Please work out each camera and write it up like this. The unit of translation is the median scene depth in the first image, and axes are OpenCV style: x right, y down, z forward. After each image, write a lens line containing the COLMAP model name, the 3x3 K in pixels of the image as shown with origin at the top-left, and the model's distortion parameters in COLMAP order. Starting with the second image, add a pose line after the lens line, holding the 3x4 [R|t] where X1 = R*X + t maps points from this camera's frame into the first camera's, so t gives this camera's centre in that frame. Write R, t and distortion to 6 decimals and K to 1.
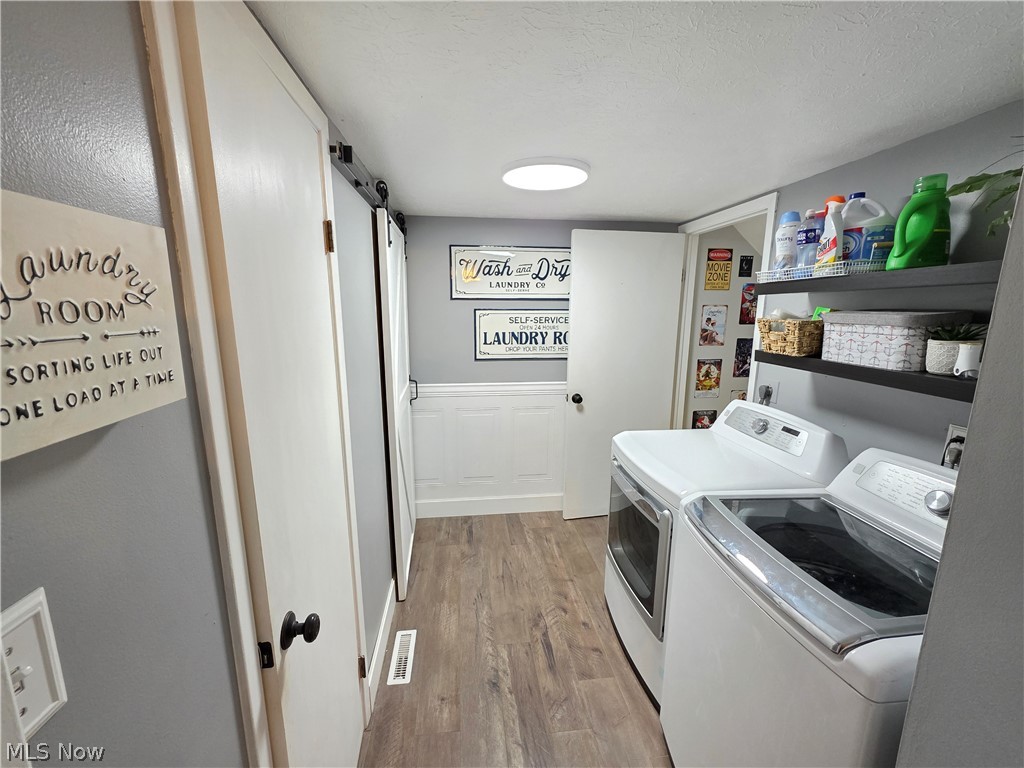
lens RADIAL K [[409.8, 0, 510.2], [0, 409.8, 381.5], [0, 0, 1]] dist [0.001898, 0.000822]
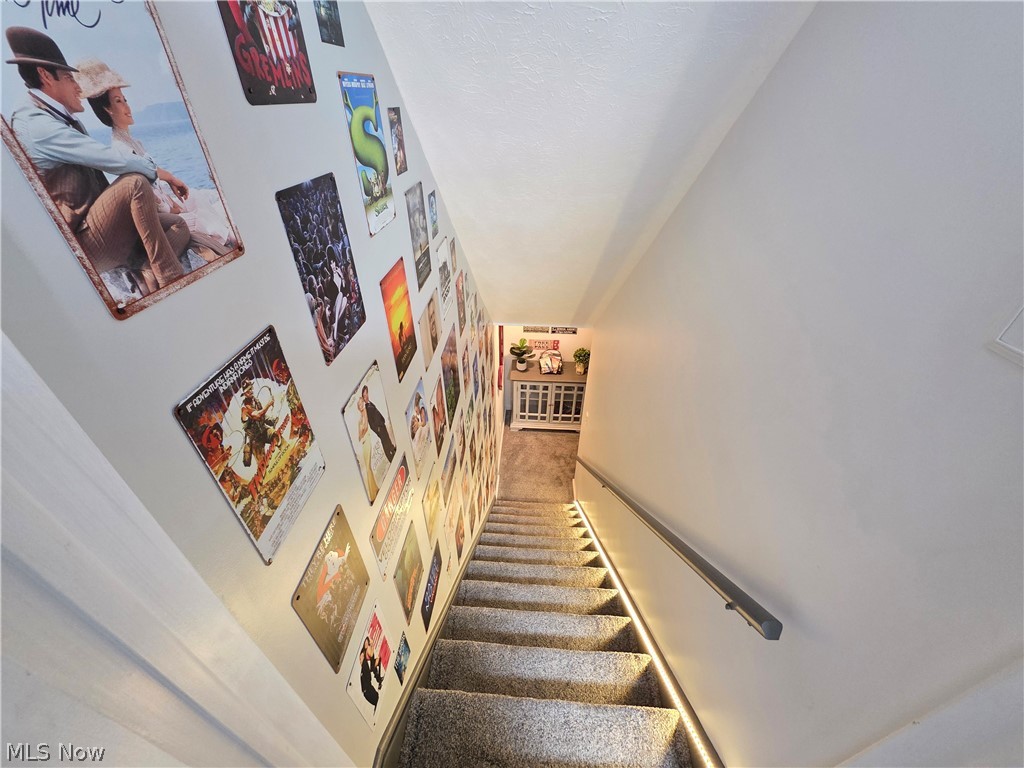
lens RADIAL K [[409.8, 0, 510.4], [0, 409.8, 383.7], [0, 0, 1]] dist [0.001898, 0.000822]
pose [[0.183917, -0.574882, 0.797299, 0.371788], [0.184727, 0.816897, 0.546402, -0.116826], [-0.965428, 0.046790, 0.256437, 0.850597]]
